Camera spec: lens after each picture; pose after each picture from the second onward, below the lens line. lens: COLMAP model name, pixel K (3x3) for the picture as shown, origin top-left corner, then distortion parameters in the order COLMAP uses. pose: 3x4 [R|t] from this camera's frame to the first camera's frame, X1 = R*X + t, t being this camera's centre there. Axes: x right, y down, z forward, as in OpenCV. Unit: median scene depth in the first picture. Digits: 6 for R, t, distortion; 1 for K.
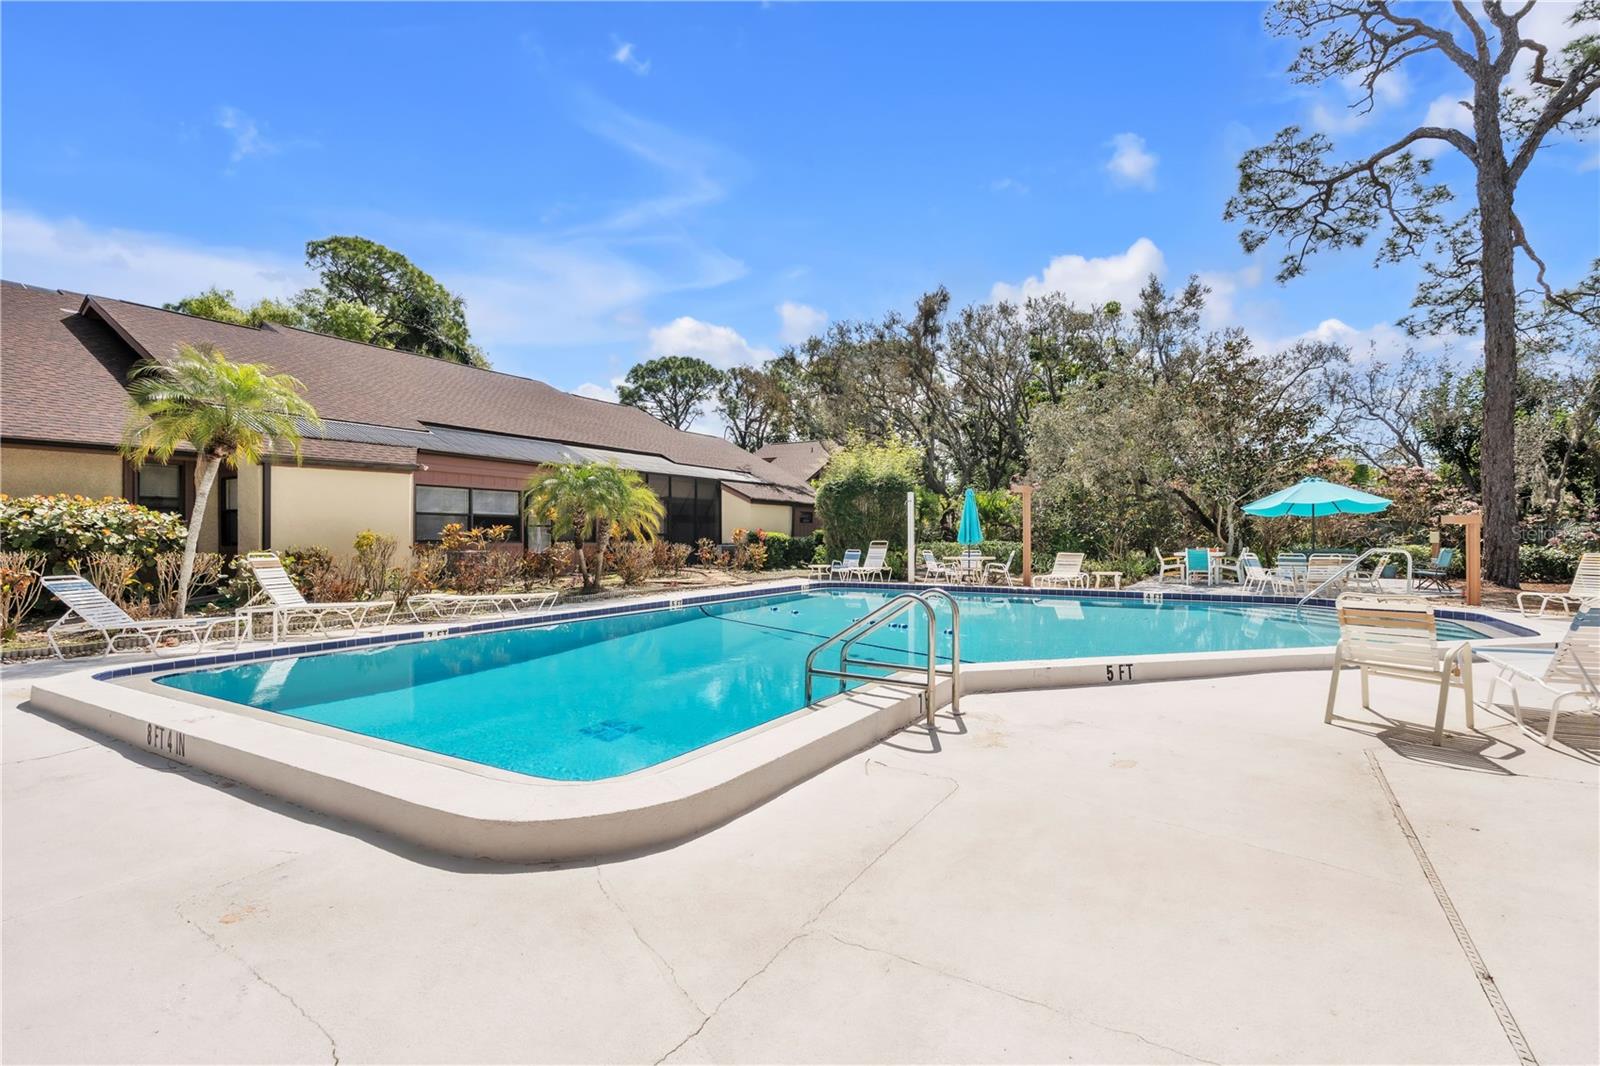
lens RADIAL K [[739.0, 0, 804.7], [0, 739.0, 536.6], [0, 0, 1]] dist [-0.002113, -0.000696]
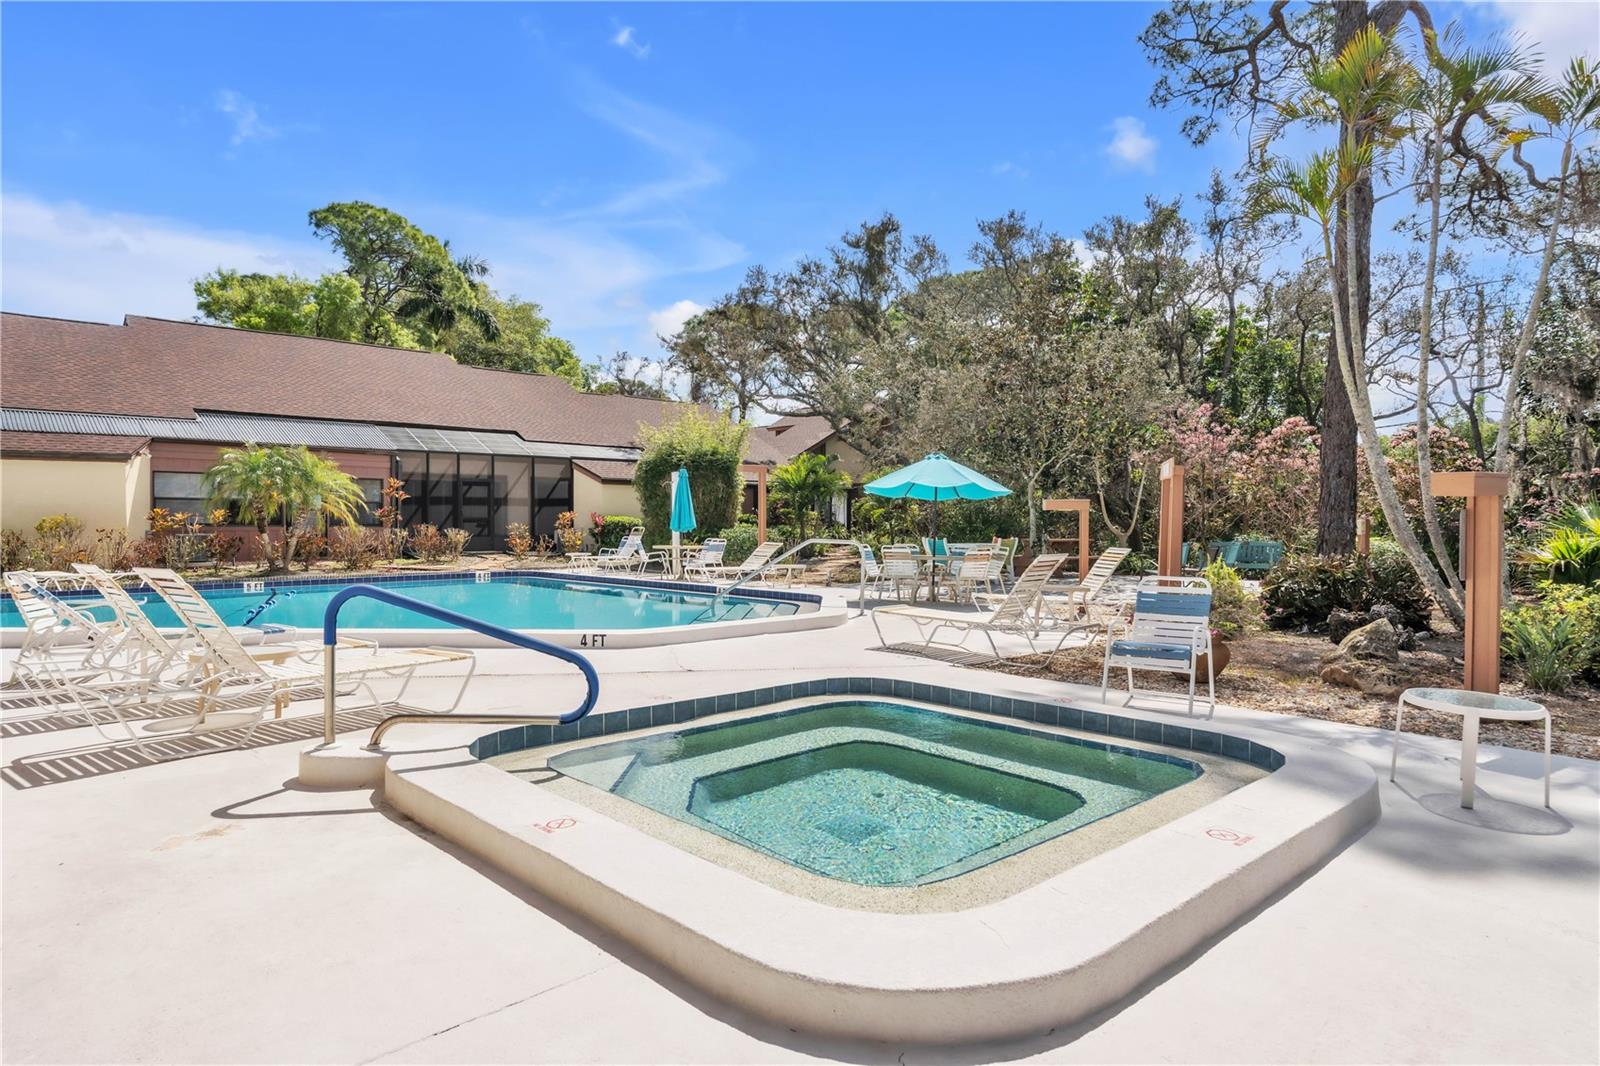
lens RADIAL K [[964.5, 0, 799.7], [0, 964.5, 521.4], [0, 0, 1]] dist [-0.000521, 0.000082]
pose [[0.961610, 0.004016, -0.274391, 0.487936], [-0.004125, 0.999991, 0.000177, -0.001816], [0.274389, 0.000962, 0.961618, -0.051068]]
